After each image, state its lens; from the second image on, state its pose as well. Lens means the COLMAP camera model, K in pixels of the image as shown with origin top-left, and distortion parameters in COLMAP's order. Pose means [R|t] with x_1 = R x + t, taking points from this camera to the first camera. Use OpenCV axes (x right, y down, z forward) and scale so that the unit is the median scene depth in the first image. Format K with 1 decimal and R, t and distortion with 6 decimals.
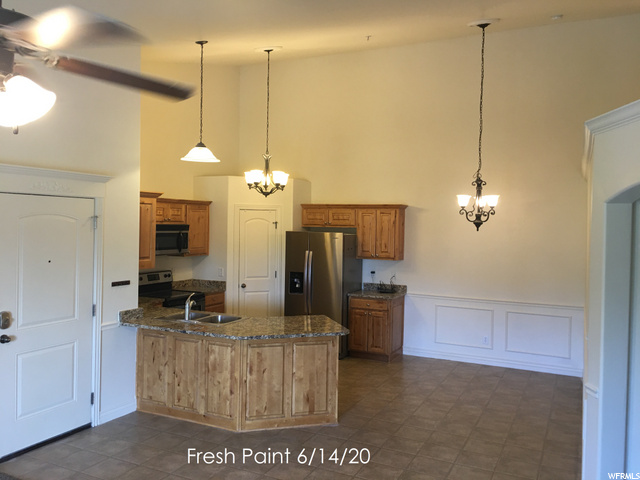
lens RADIAL K [[544.5, 0, 316.5], [0, 544.5, 236.8], [0, 0, 1]] dist [0.059748, -0.070667]
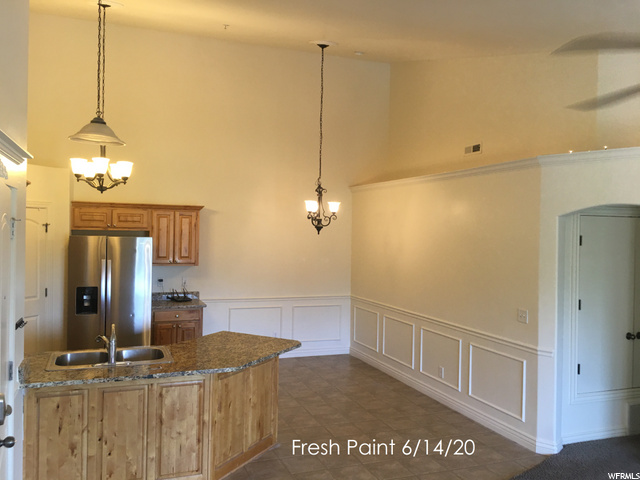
lens RADIAL K [[544.5, 0, 318.3], [0, 544.5, 237.9], [0, 0, 1]] dist [0.059748, -0.070667]
pose [[0.690263, -0.015921, 0.723384, -0.406767], [0.010967, 0.999873, 0.011542, -0.013481], [-0.723476, -0.000034, 0.690350, 0.211018]]
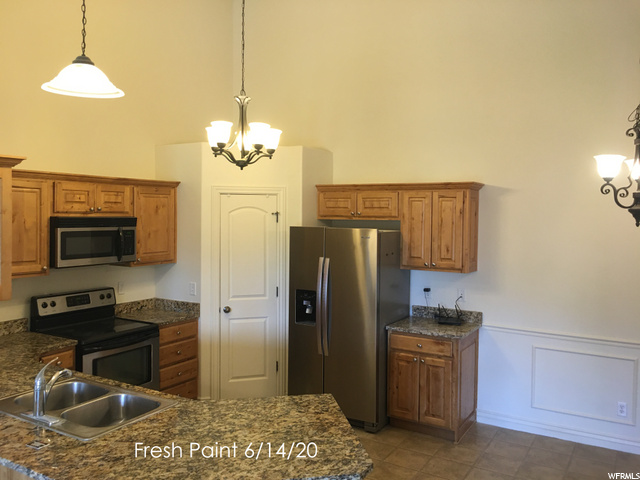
lens RADIAL K [[544.5, 0, 313.3], [0, 544.5, 230.2], [0, 0, 1]] dist [0.059748, -0.070667]
pose [[0.995125, -0.004424, -0.098519, 0.037708], [0.004795, 0.999982, 0.003525, -0.008513], [0.098501, -0.003980, 0.995129, 0.384323]]
